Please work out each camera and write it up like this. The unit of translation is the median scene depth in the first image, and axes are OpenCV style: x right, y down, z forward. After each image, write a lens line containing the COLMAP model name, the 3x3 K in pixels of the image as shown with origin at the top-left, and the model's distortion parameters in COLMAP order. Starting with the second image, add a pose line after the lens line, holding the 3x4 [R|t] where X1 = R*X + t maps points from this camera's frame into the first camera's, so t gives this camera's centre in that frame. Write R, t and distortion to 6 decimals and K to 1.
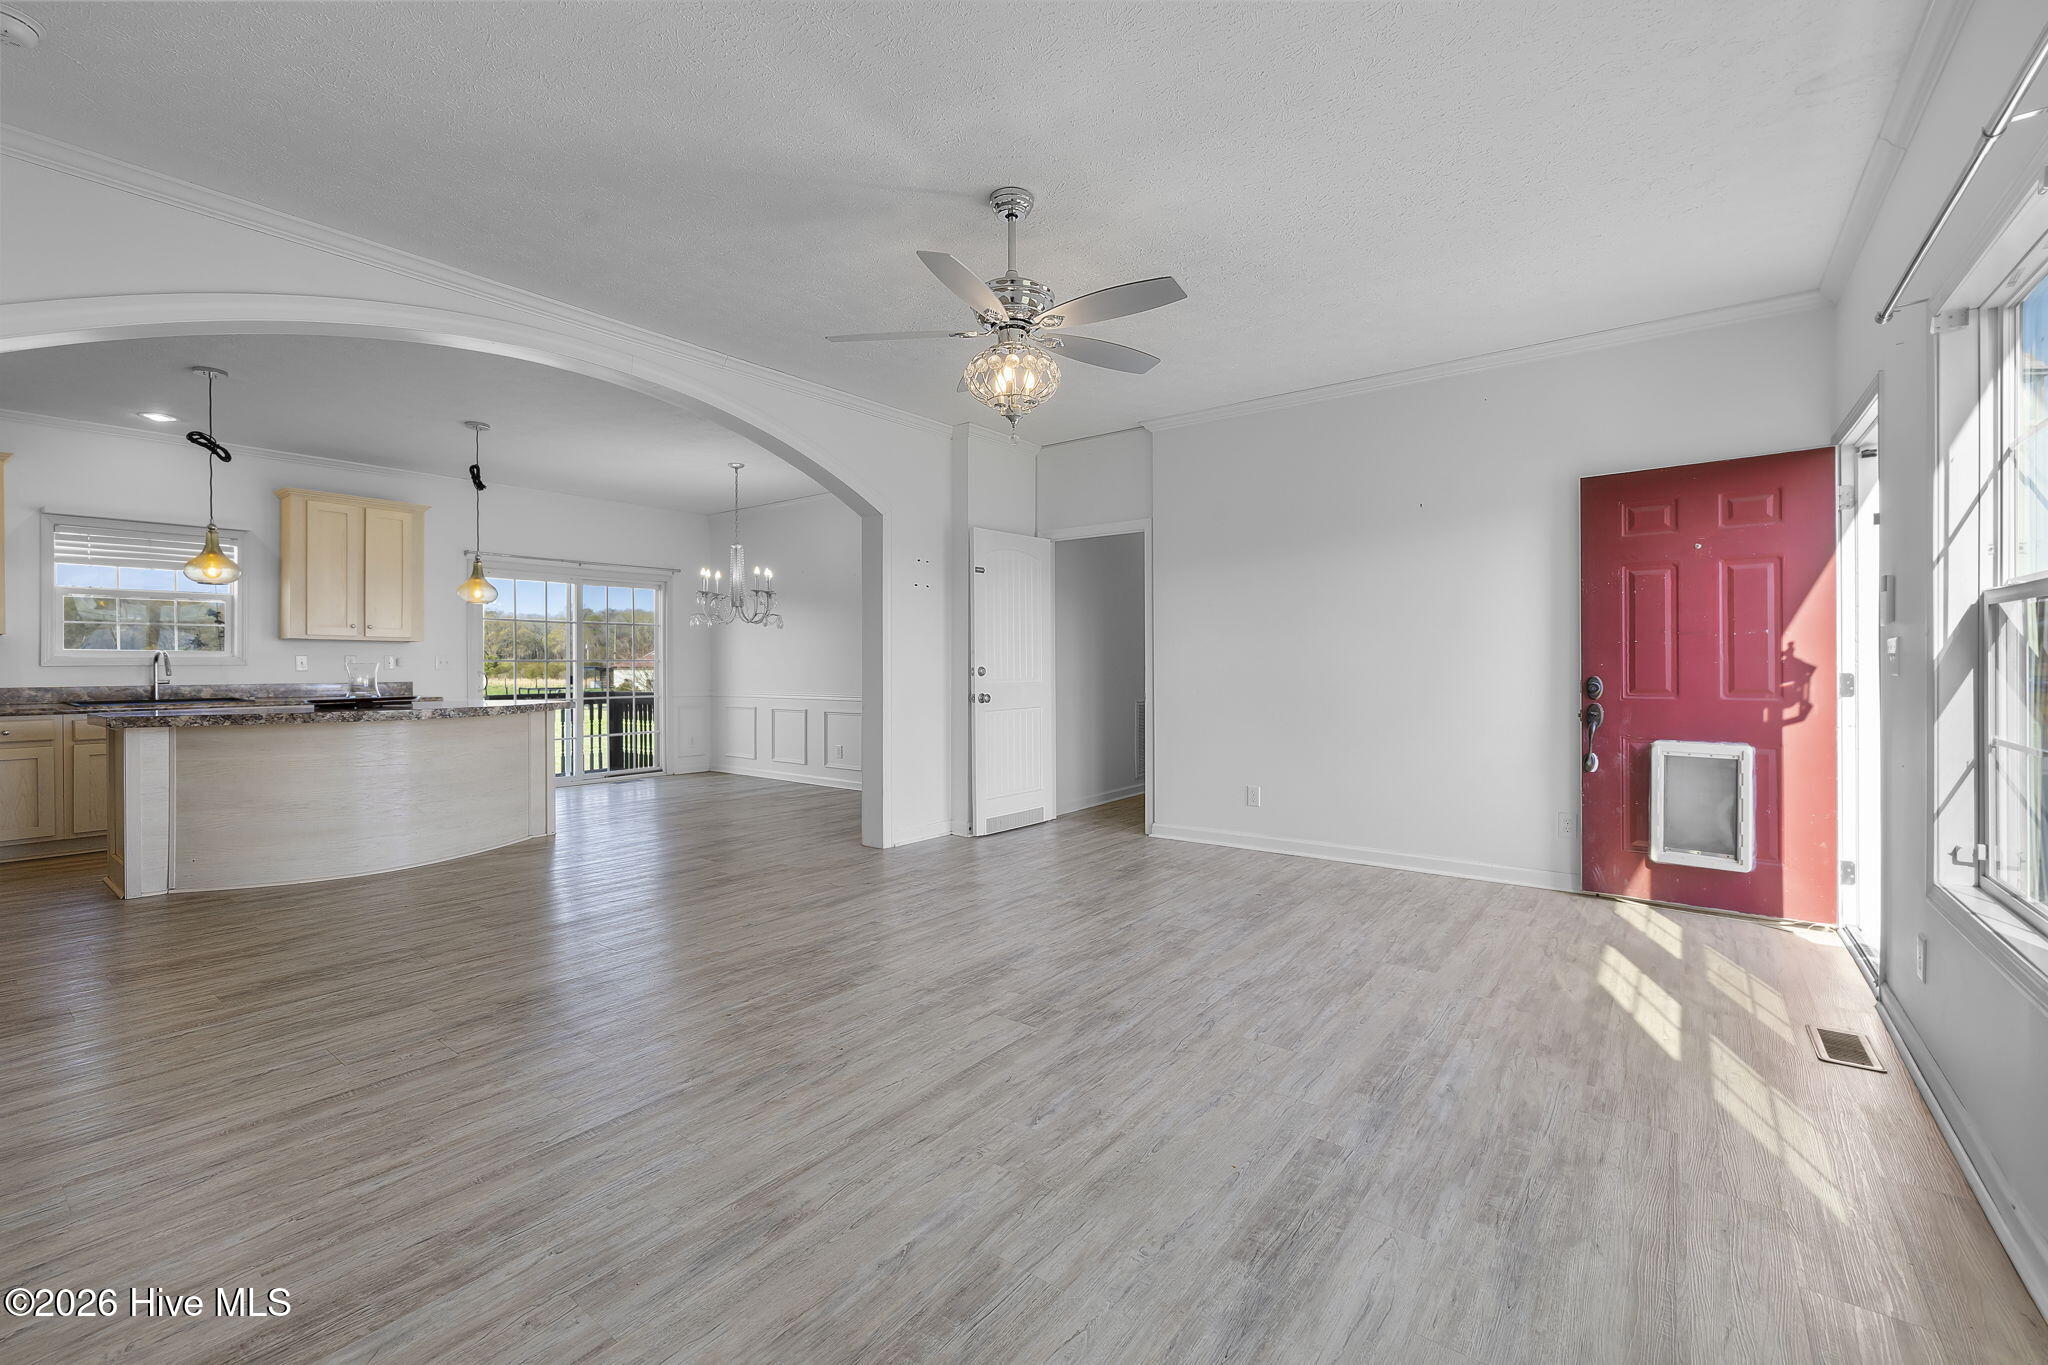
lens RADIAL K [[879.9, 0, 1028.9], [0, 879.9, 666.5], [0, 0, 1]] dist [-0.000987, 0.000184]
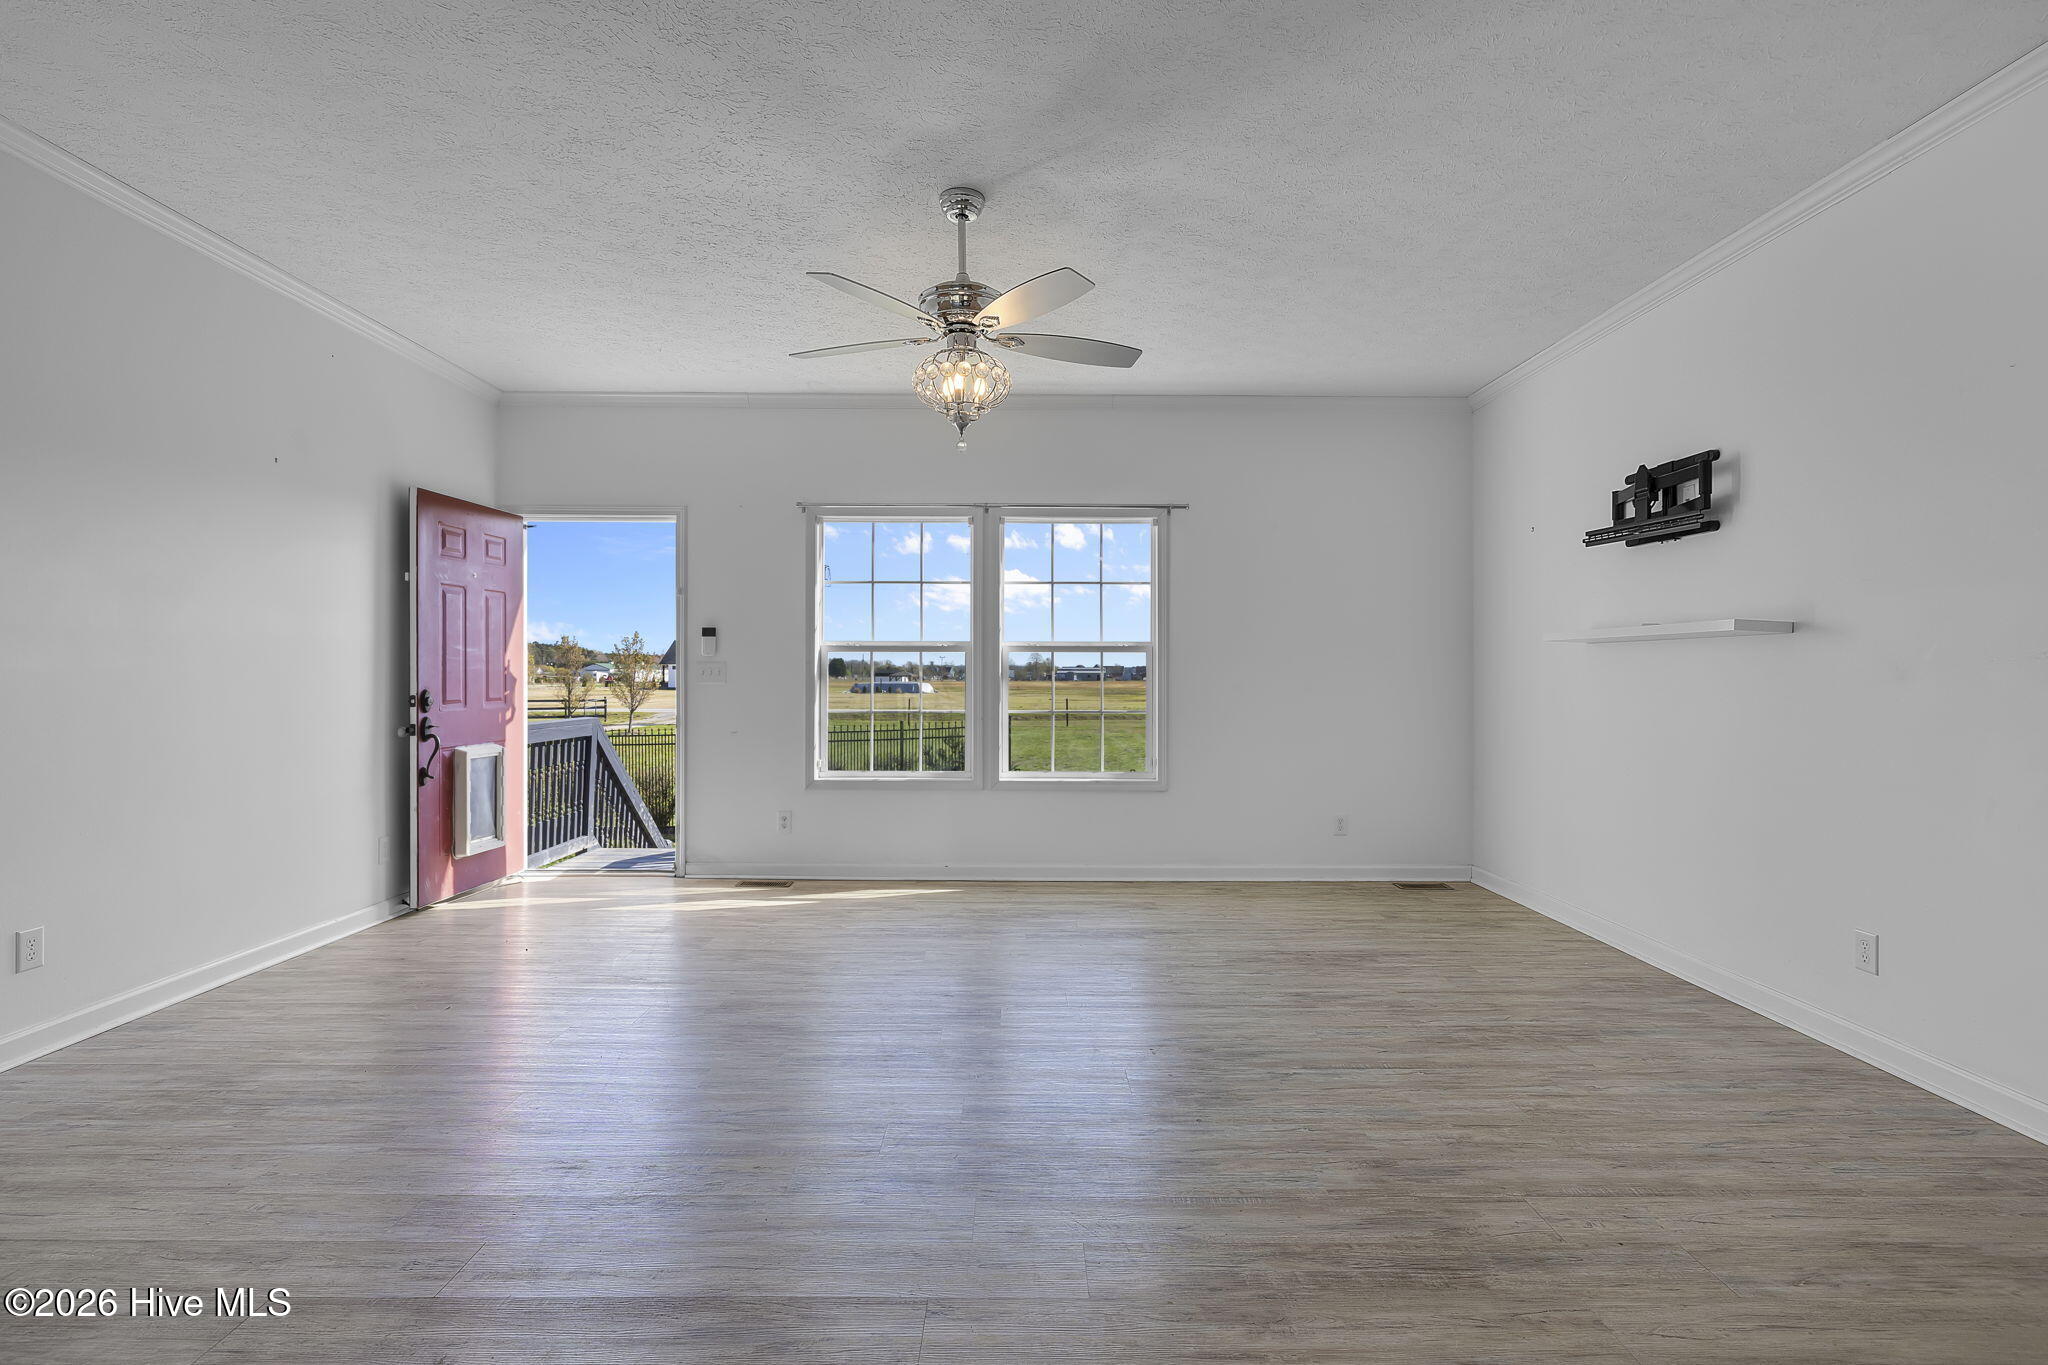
lens RADIAL K [[986.8, 0, 1010.1], [0, 986.8, 674.6], [0, 0, 1]] dist [-0.002374, 0.001083]
pose [[-0.605359, -0.000652, 0.795952, -0.438117], [-0.001043, 0.999999, 0.000026, -0.004078], [-0.795952, -0.000814, -0.605360, 0.774172]]
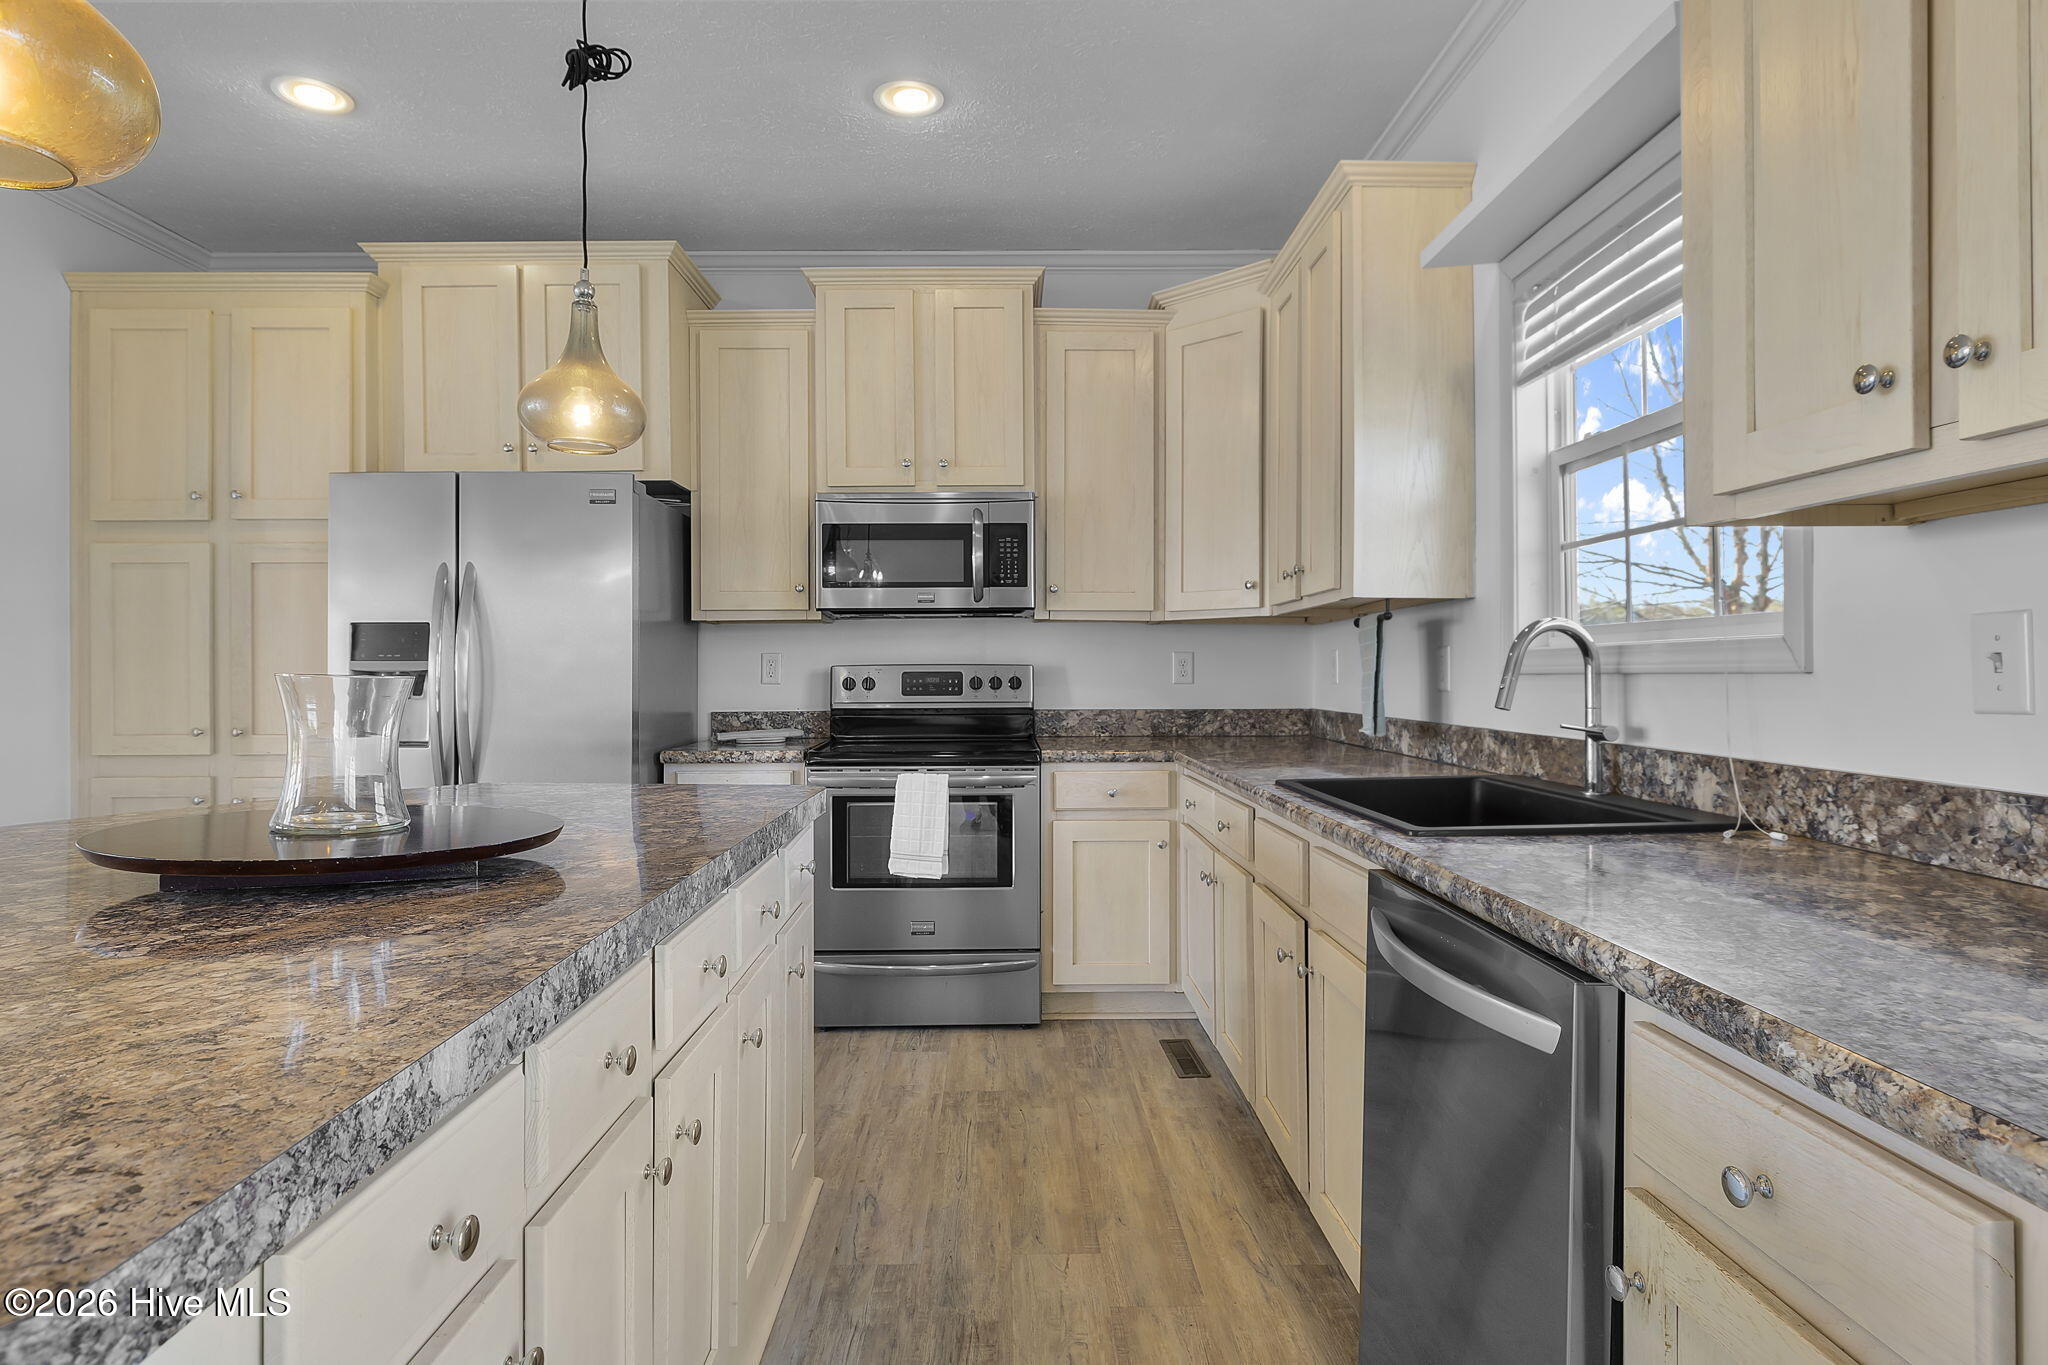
lens RADIAL K [[1108.5, 0, 1008.1], [0, 1108.5, 666.7], [0, 0, 1]] dist [-0.000044, -0.001261]
pose [[-0.785636, 0.004040, -0.618676, -0.579353], [0.004733, 0.999989, 0.000520, -0.003975], [0.618672, -0.002520, -0.785646, 1.078520]]
